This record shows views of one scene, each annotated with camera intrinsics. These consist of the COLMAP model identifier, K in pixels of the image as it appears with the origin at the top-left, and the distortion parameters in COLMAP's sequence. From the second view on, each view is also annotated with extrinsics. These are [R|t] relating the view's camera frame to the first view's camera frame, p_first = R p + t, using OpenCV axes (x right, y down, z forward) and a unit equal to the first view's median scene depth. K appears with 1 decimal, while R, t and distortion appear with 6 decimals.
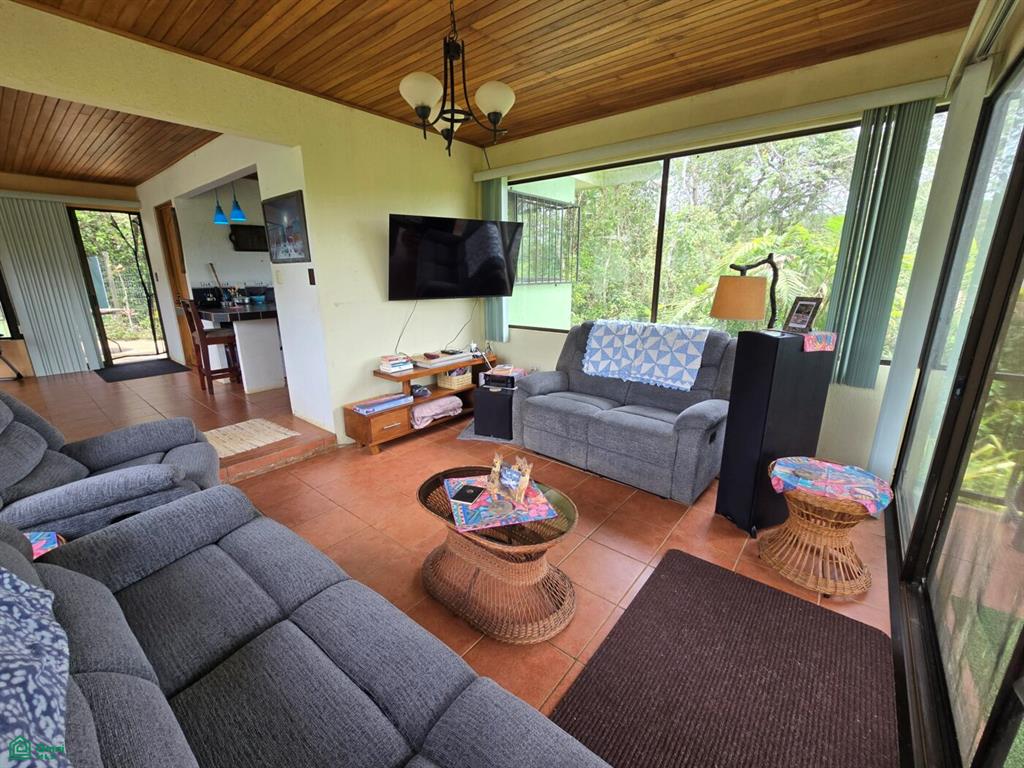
lens RADIAL K [[419.6, 0, 511.3], [0, 419.6, 381.0], [0, 0, 1]] dist [0.000057, -0.000036]
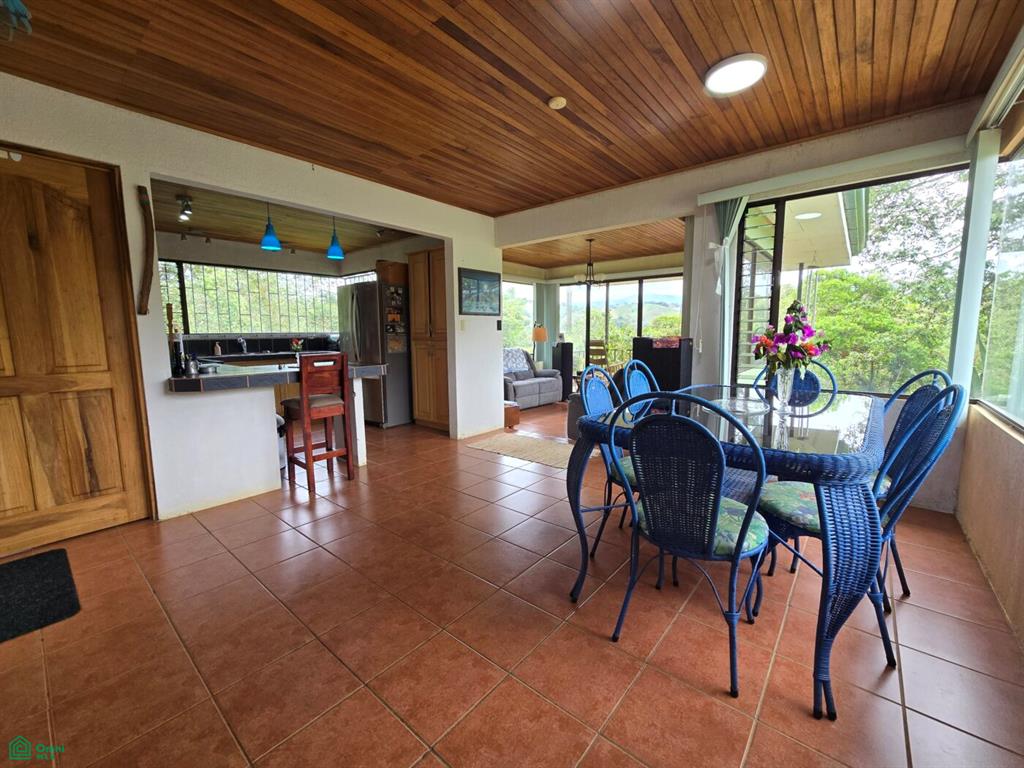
lens RADIAL K [[419.6, 0, 511.3], [0, 419.6, 381.0], [0, 0, 1]] dist [0.000057, -0.000036]
pose [[0.010897, -0.108913, 0.993992, -2.087347], [0.258644, 0.960529, 0.102411, -0.199428], [-0.965911, 0.255974, 0.038637, 0.961935]]
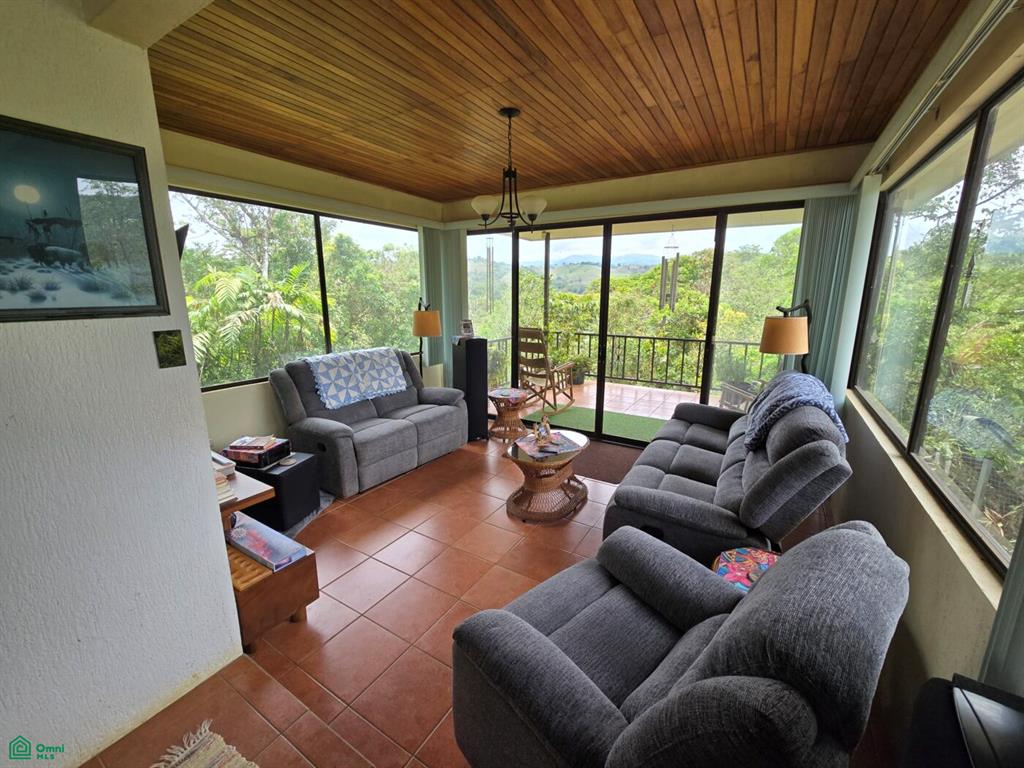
lens RADIAL K [[419.6, 0, 511.3], [0, 419.6, 381.0], [0, 0, 1]] dist [0.000057, -0.000036]
pose [[-0.132348, -0.199393, 0.970941, -0.963416], [0.250268, 0.941098, 0.227379, -0.229679], [-0.959088, 0.273088, -0.074651, 0.712026]]
